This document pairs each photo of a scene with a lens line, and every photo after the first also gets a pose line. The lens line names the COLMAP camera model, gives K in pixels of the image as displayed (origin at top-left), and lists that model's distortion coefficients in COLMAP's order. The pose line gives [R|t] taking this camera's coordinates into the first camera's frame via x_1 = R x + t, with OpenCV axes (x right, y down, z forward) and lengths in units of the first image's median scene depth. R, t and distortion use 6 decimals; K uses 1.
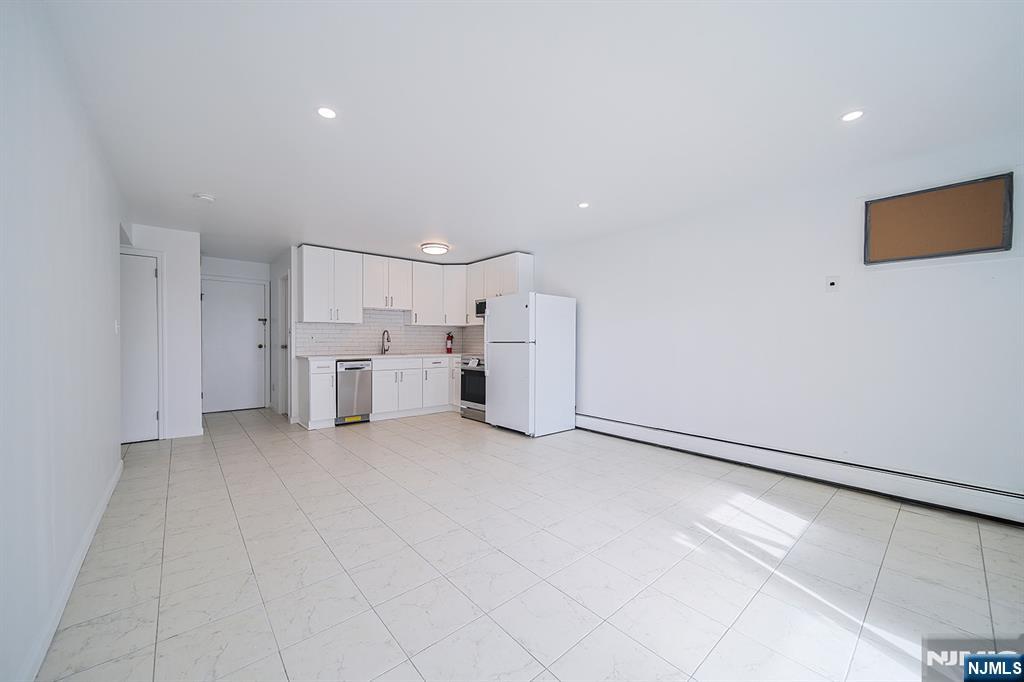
lens RADIAL K [[382.5, 0, 509.9], [0, 382.5, 341.3], [0, 0, 1]] dist [0.000116, -0.000340]
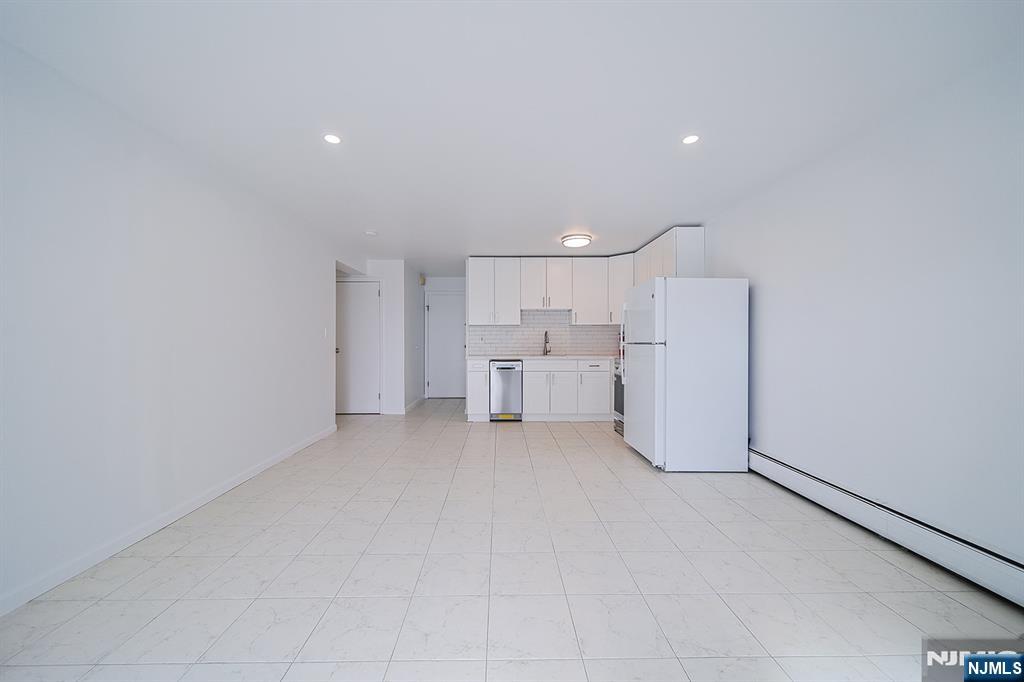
lens RADIAL K [[382.5, 0, 513.6], [0, 382.5, 337.0], [0, 0, 1]] dist [0.000116, -0.000340]
pose [[0.767928, -0.009549, -0.640465, 0.261783], [0.001071, 0.999907, -0.013624, -0.000211], [0.640536, 0.009776, 0.767866, 0.197760]]
